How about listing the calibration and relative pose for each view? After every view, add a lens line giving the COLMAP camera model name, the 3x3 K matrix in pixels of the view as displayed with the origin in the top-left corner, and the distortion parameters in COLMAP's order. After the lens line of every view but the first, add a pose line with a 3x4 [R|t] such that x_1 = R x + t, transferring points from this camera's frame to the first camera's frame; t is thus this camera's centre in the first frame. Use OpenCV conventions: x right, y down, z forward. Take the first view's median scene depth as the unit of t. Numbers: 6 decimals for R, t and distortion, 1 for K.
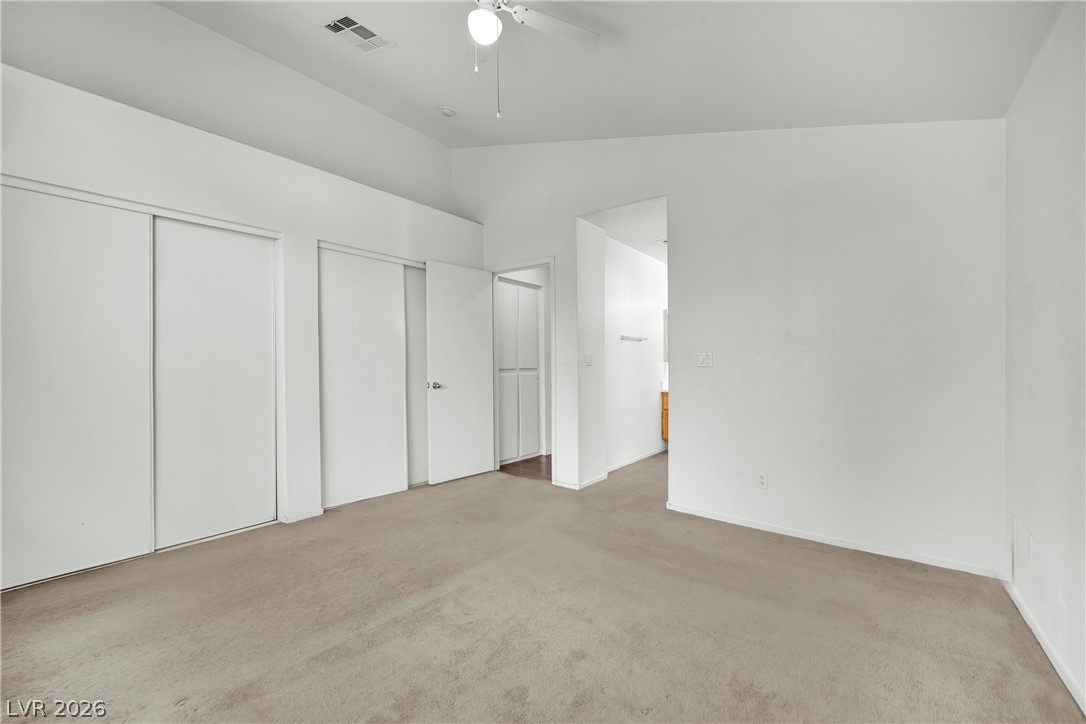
lens RADIAL K [[443.1, 0, 537.7], [0, 443.1, 361.6], [0, 0, 1]] dist [-0.003596, -0.000387]
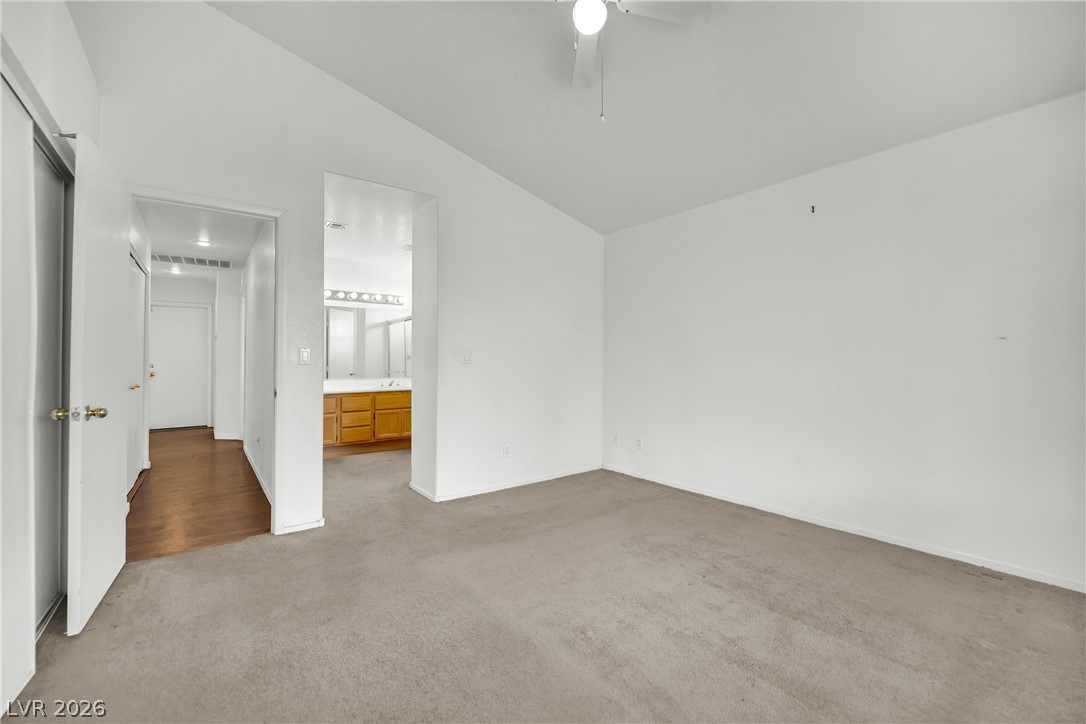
lens RADIAL K [[443.1, 0, 535.0], [0, 443.1, 359.2], [0, 0, 1]] dist [-0.003596, -0.000387]
pose [[0.254408, -0.000024, 0.967097, -0.562380], [-0.002167, 0.999997, 0.000595, -0.001942], [-0.967095, -0.002247, 0.254407, 0.447020]]
